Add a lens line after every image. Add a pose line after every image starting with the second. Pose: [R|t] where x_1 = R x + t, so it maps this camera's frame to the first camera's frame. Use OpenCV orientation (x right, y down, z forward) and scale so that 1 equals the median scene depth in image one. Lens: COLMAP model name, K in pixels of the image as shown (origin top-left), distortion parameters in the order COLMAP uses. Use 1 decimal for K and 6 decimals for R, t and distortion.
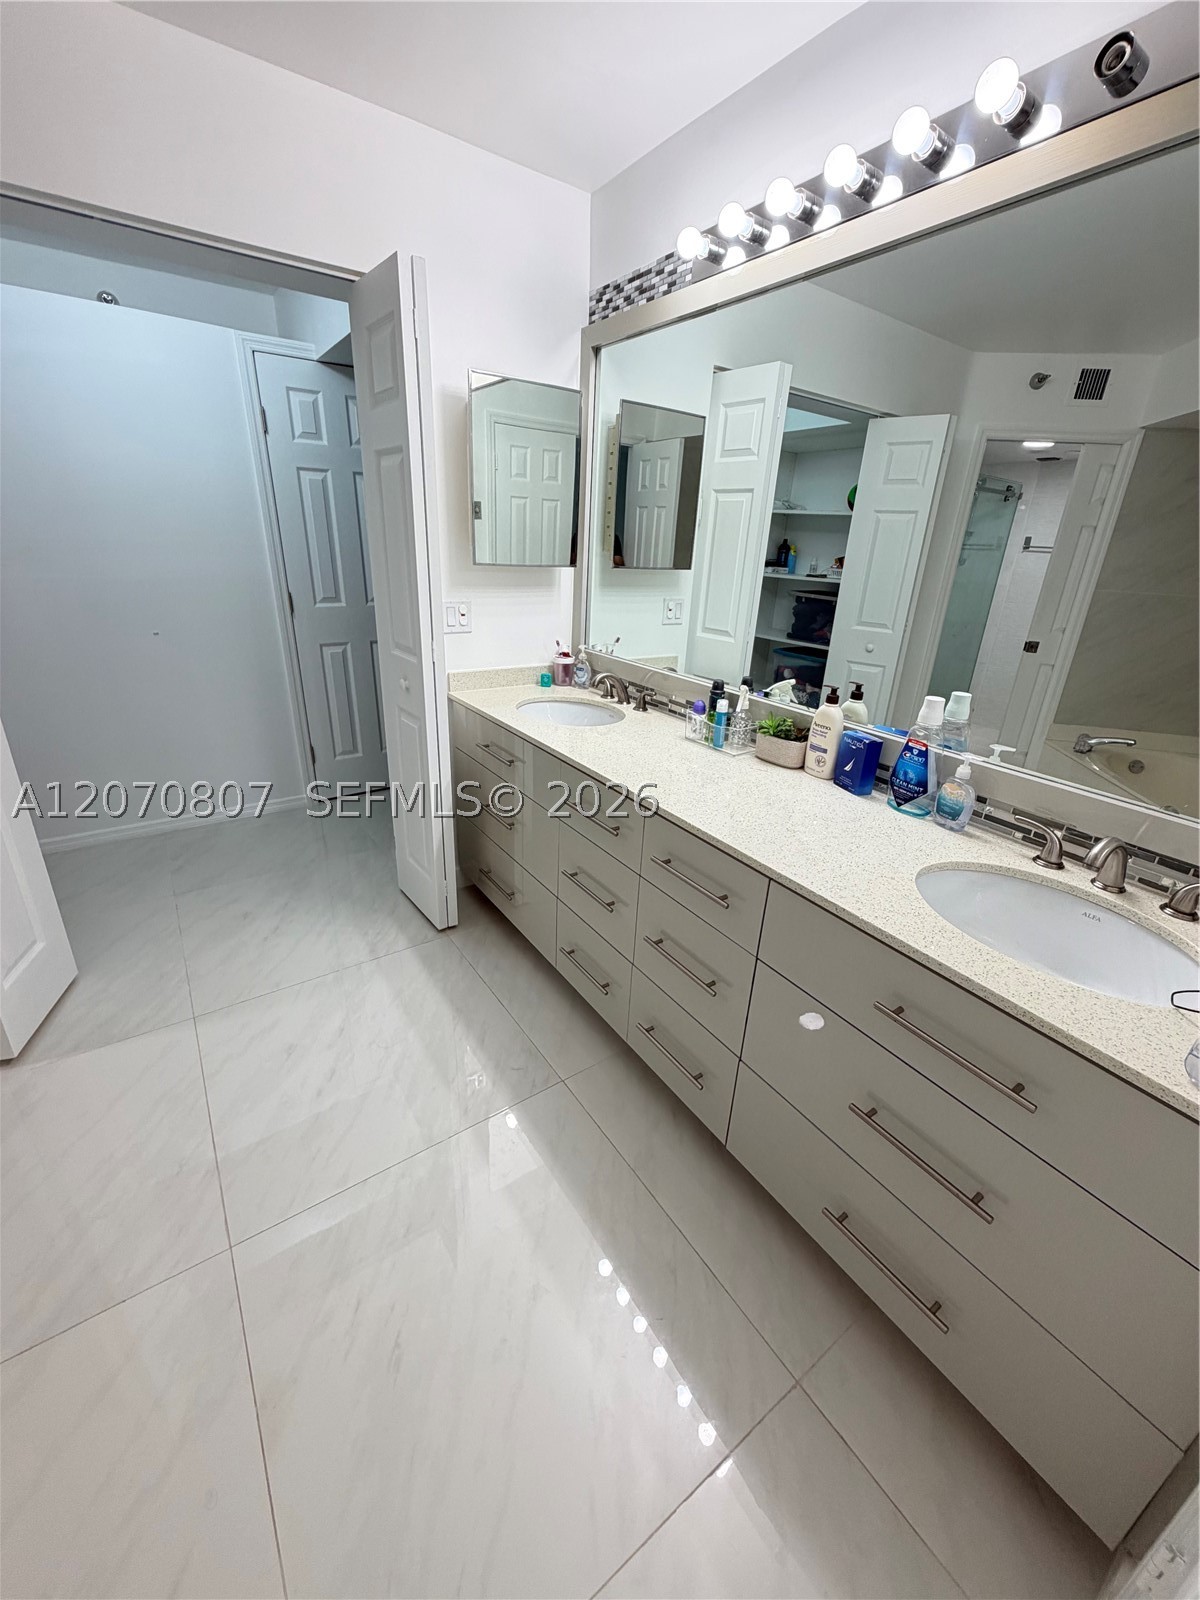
lens RADIAL K [[638.3, 0, 599.0], [0, 638.3, 795.5], [0, 0, 1]] dist [0.000650, 0.000260]
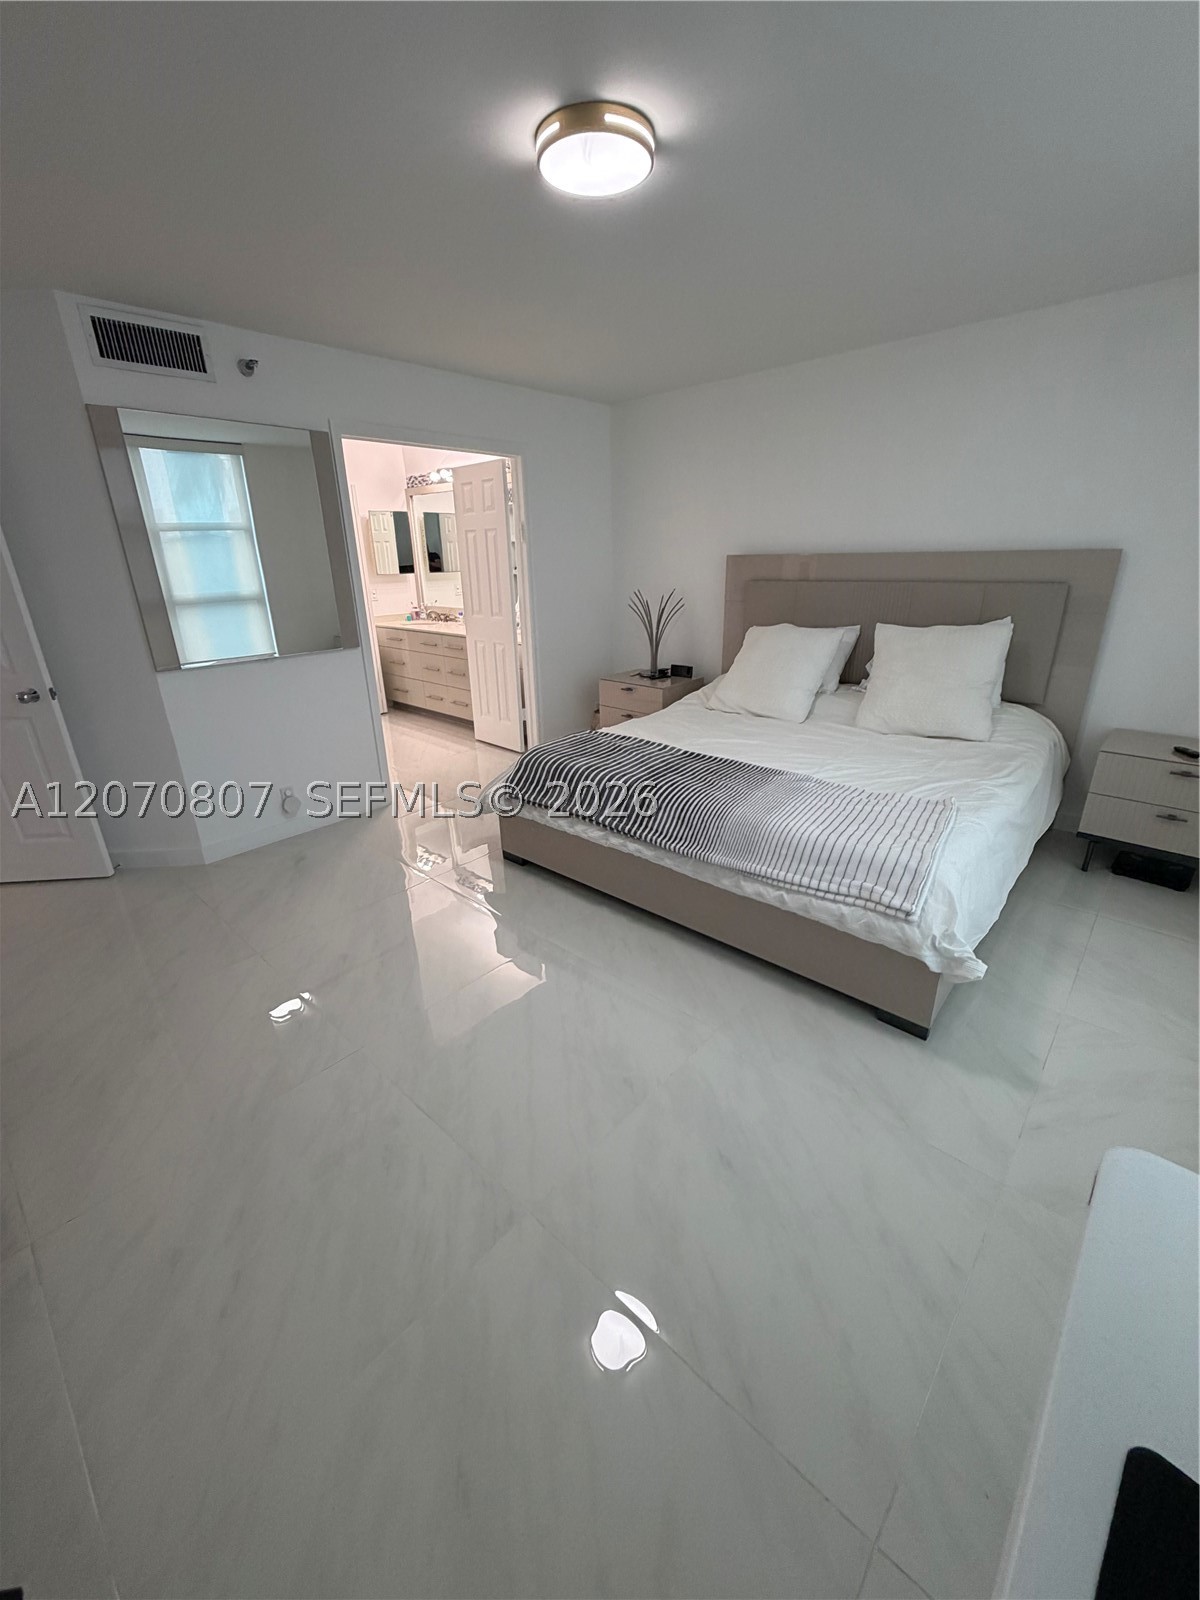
lens RADIAL K [[638.3, 0, 595.0], [0, 638.3, 798.4], [0, 0, 1]] dist [0.000650, 0.000260]
pose [[0.977966, -0.134246, 0.159875, 0.147497], [0.135623, 0.990758, 0.002317, 0.667132], [-0.158708, 0.019416, 0.987135, -1.736985]]
